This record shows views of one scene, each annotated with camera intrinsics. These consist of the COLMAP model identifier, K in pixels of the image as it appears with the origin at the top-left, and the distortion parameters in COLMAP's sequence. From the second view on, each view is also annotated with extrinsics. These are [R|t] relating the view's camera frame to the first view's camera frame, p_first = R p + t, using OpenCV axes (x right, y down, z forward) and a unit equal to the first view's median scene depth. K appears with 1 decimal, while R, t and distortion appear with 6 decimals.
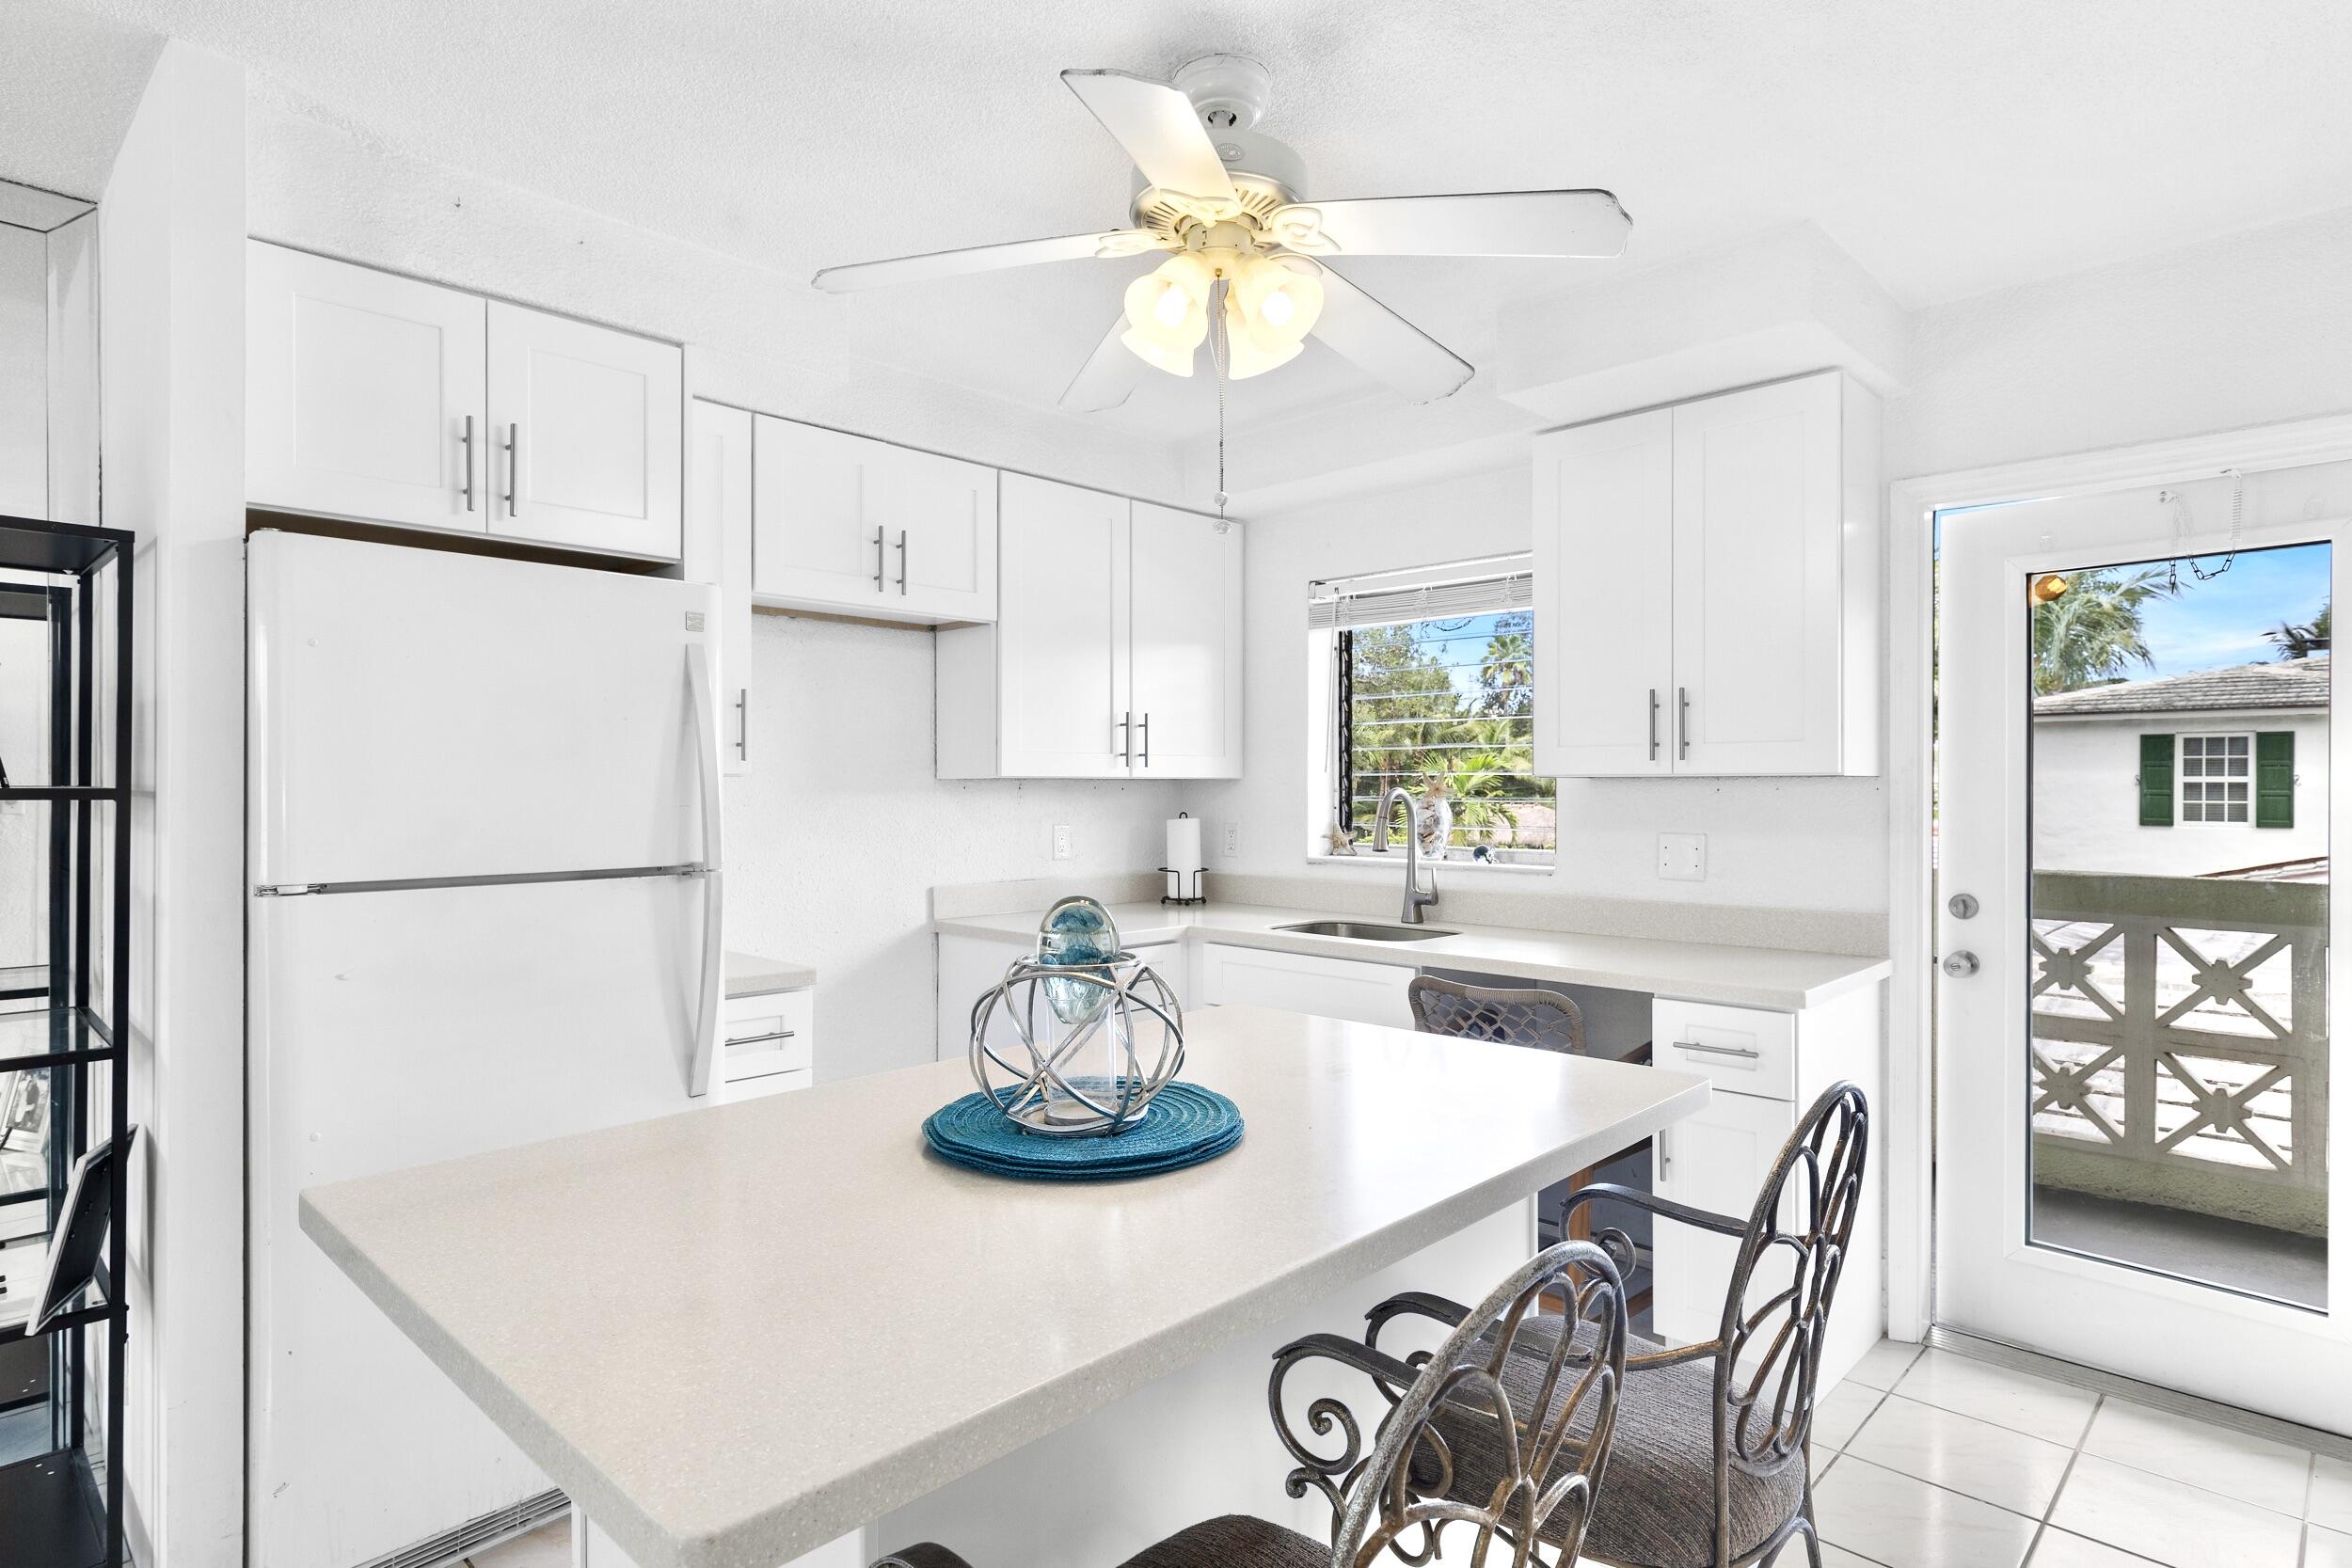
lens RADIAL K [[1243.4, 0, 1167.5], [0, 1243.4, 790.1], [0, 0, 1]] dist [-0.010749, -0.002813]
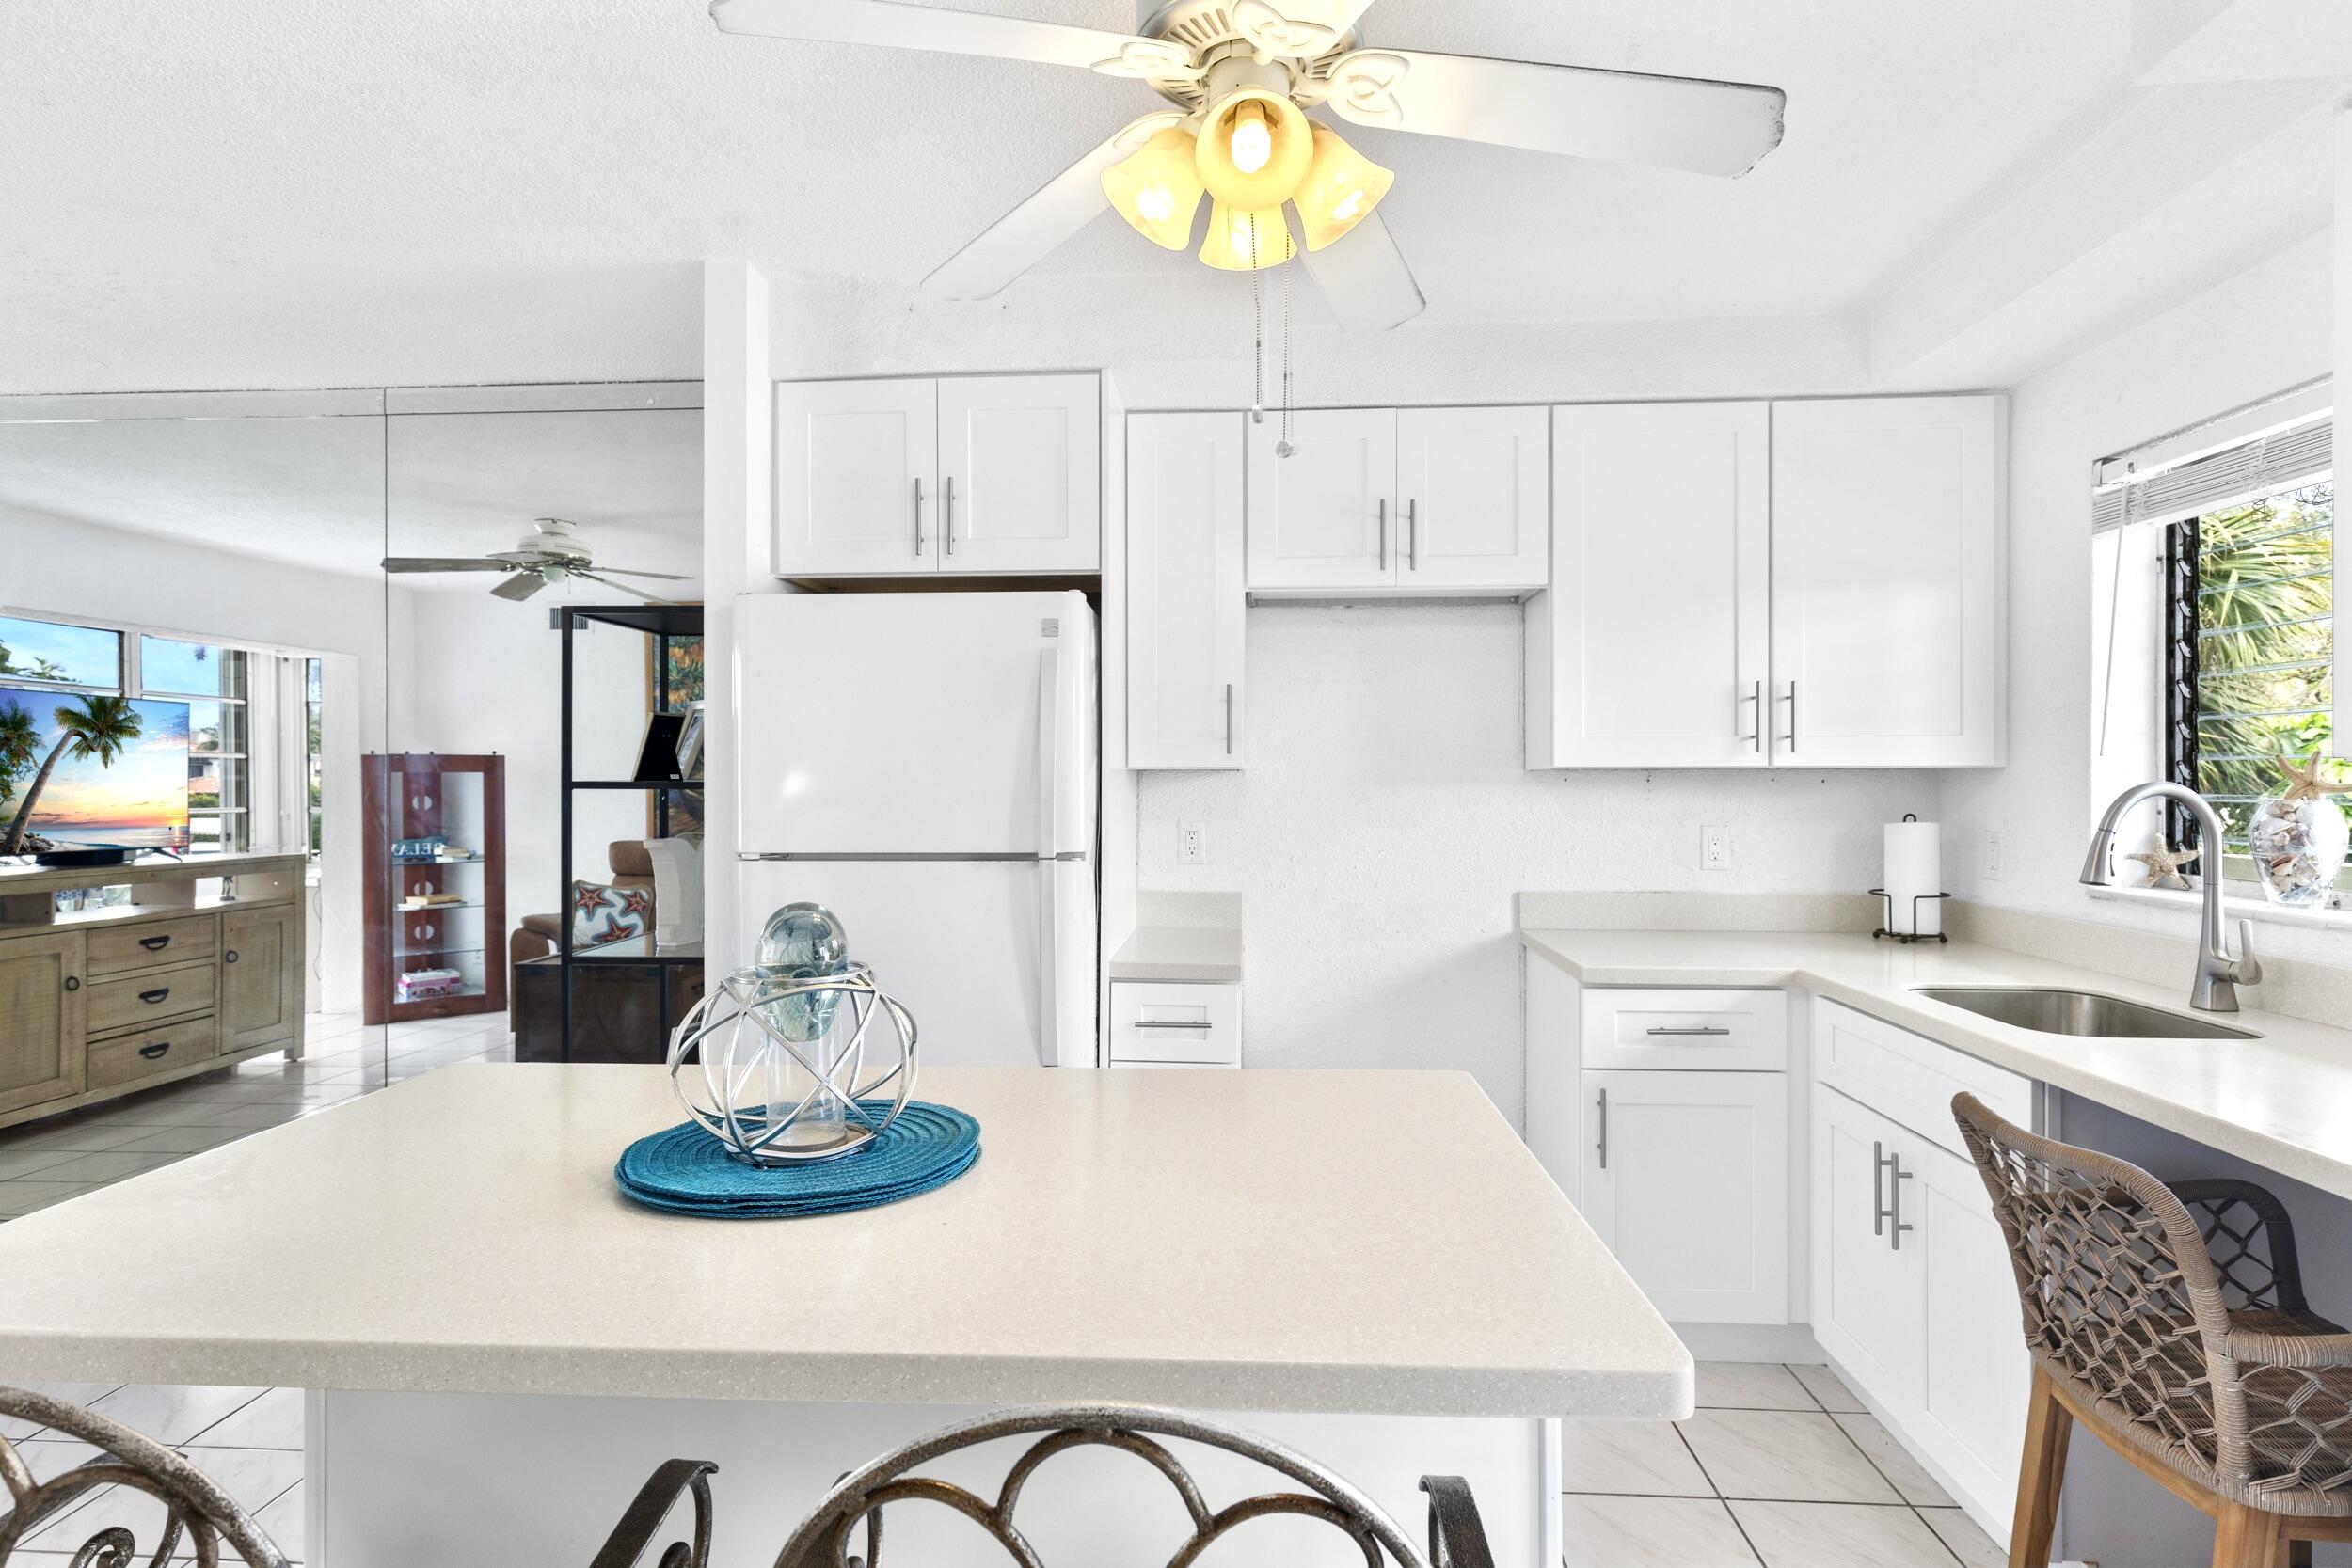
lens RADIAL K [[1243.4, 0, 1159.9], [0, 1243.4, 789.1], [0, 0, 1]] dist [-0.010749, -0.002813]
pose [[0.640081, 0.004620, -0.768294, 0.326576], [-0.000350, 0.999984, 0.005722, -0.000753], [0.768307, -0.003394, 0.640072, 0.238403]]
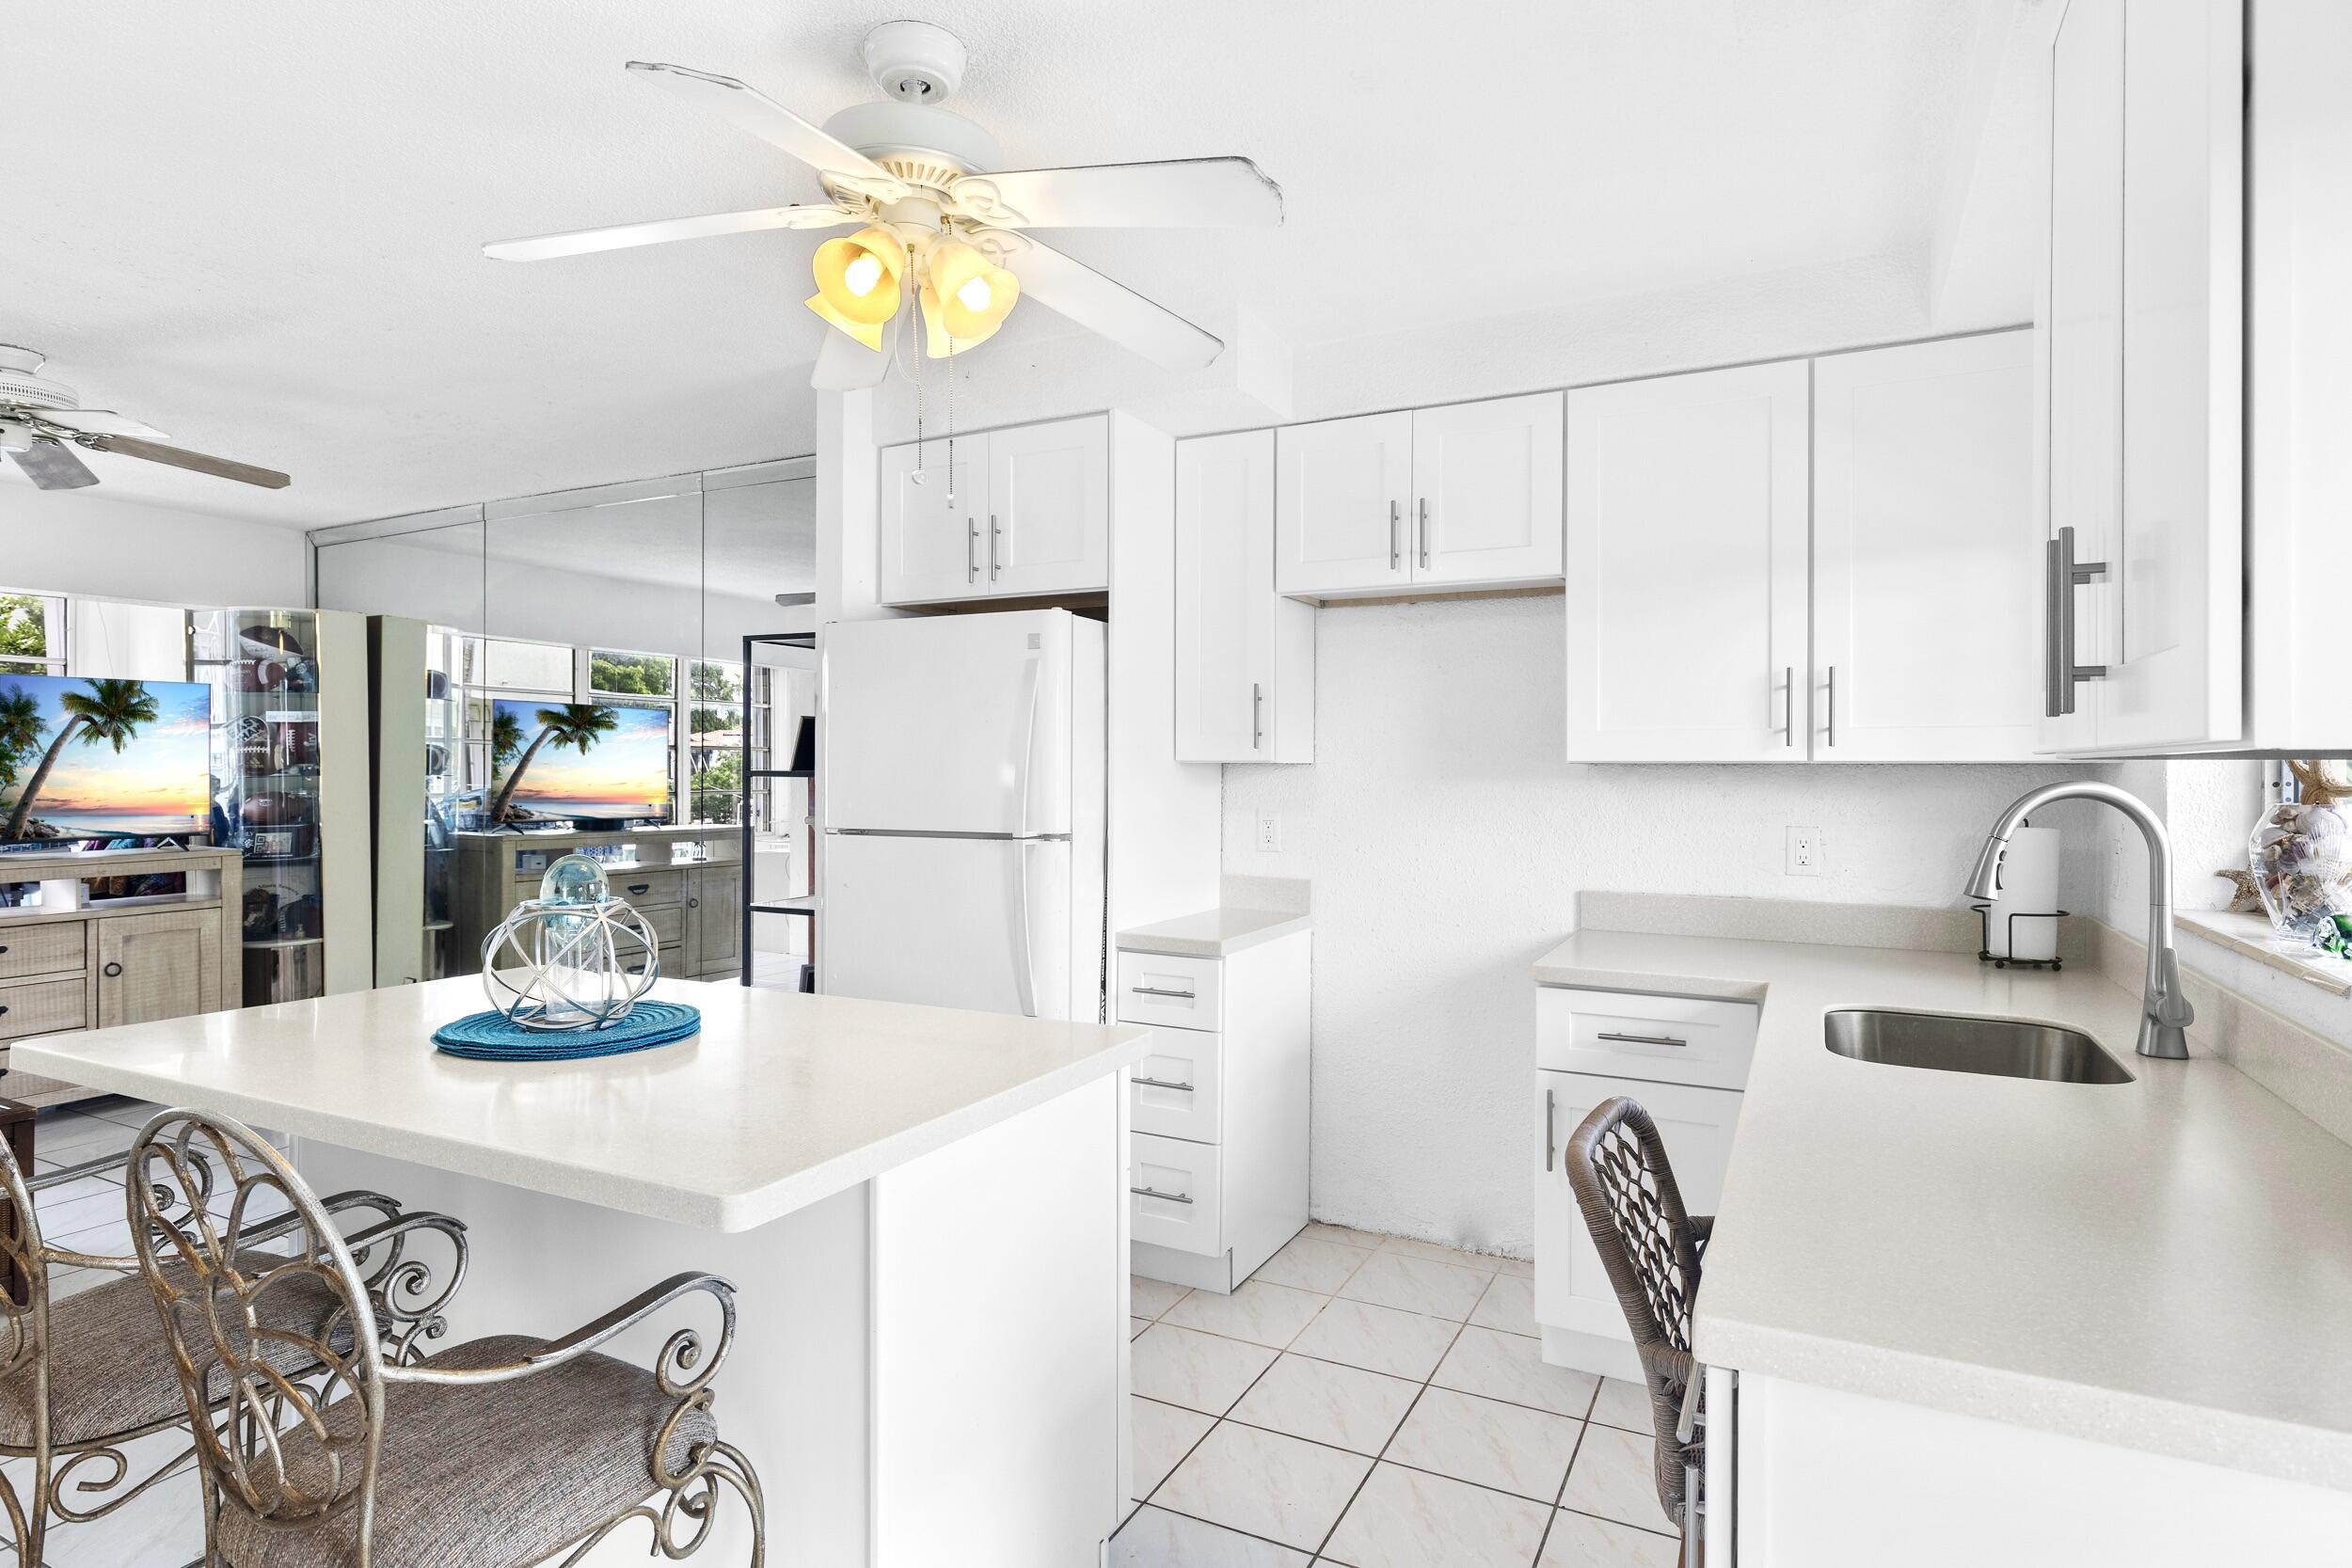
lens RADIAL K [[1243.4, 0, 1166.2], [0, 1243.4, 776.1], [0, 0, 1]] dist [-0.010749, -0.002813]
pose [[0.281082, 0.005315, -0.959669, 0.550667], [-0.006960, 0.999970, 0.003500, -0.002163], [0.959659, 0.005695, 0.281110, 0.485574]]
